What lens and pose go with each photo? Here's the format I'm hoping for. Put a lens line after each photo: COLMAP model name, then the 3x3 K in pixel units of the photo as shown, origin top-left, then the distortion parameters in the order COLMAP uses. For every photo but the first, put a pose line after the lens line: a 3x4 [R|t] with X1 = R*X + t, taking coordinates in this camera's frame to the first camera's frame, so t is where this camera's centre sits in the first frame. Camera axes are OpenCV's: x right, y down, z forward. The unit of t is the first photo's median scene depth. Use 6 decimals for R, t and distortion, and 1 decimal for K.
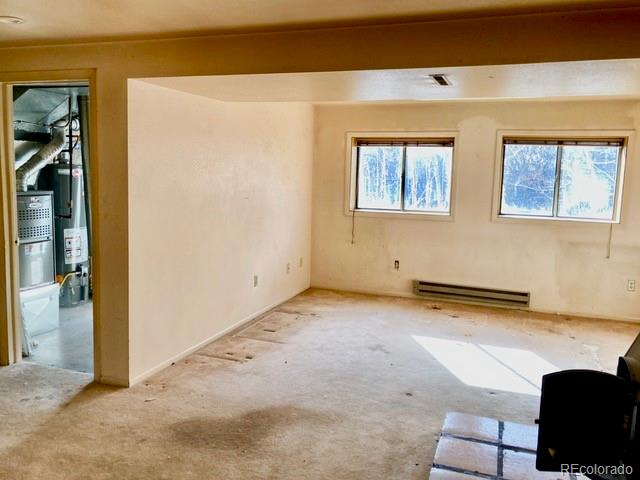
lens RADIAL K [[555.4, 0, 317.7], [0, 555.4, 224.7], [0, 0, 1]] dist [0.011671, -0.001484]
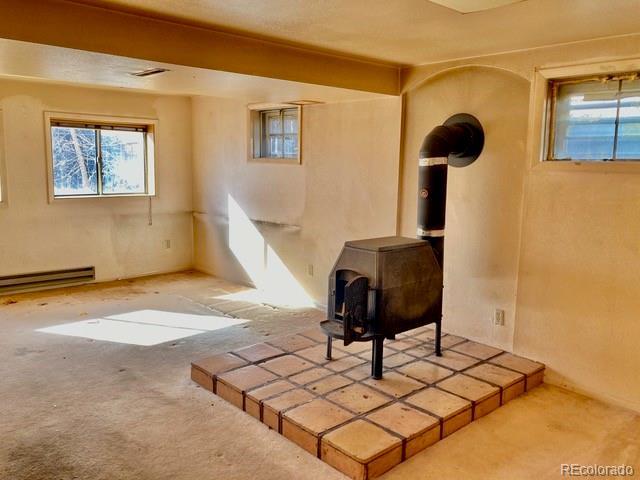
lens RADIAL K [[526.1, 0, 334.2], [0, 526.1, 227.8], [0, 0, 1]] dist [0.033035, -0.006866]
pose [[0.457963, -0.132079, 0.879105, -0.307680], [0.086477, 0.990830, 0.103816, -0.018861], [-0.884755, 0.028478, 0.465185, 0.109504]]
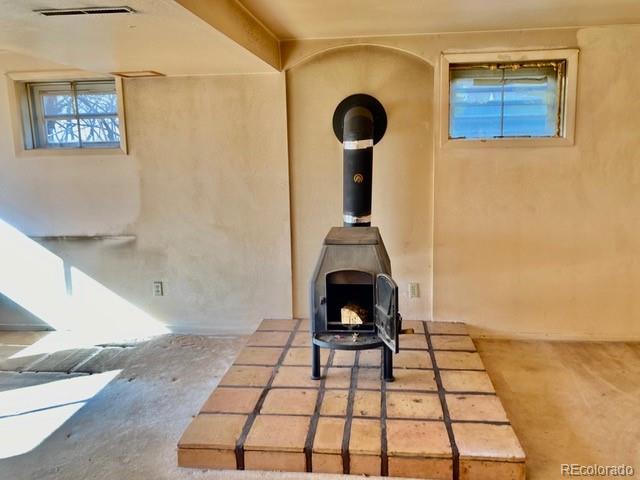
lens RADIAL K [[534.4, 0, 315.9], [0, 534.4, 229.8], [0, 0, 1]] dist [0.032618, -0.006824]
pose [[-0.222286, -0.177628, 0.958664, -0.277878], [0.115598, 0.971527, 0.206815, -0.059398], [-0.968104, 0.156792, -0.195423, 0.485992]]
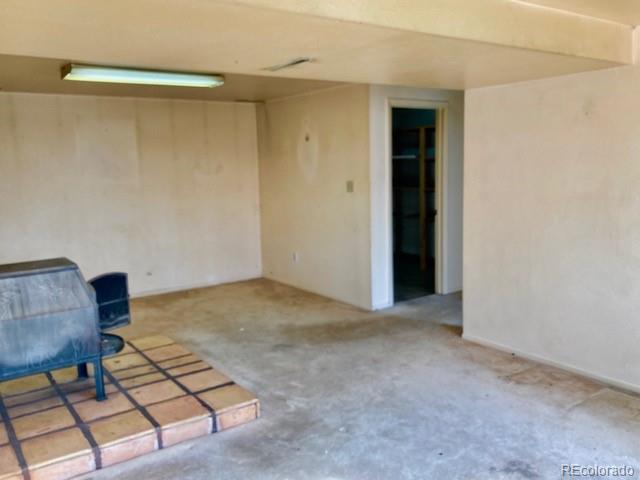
lens RADIAL K [[534.4, 0, 315.9], [0, 534.4, 229.8], [0, 0, 1]] dist [0.032618, -0.006824]
pose [[-0.567986, 0.089114, -0.818200, 0.515707], [-0.073738, 0.984613, 0.158427, -0.074085], [0.819729, 0.150316, -0.552675, 0.853924]]
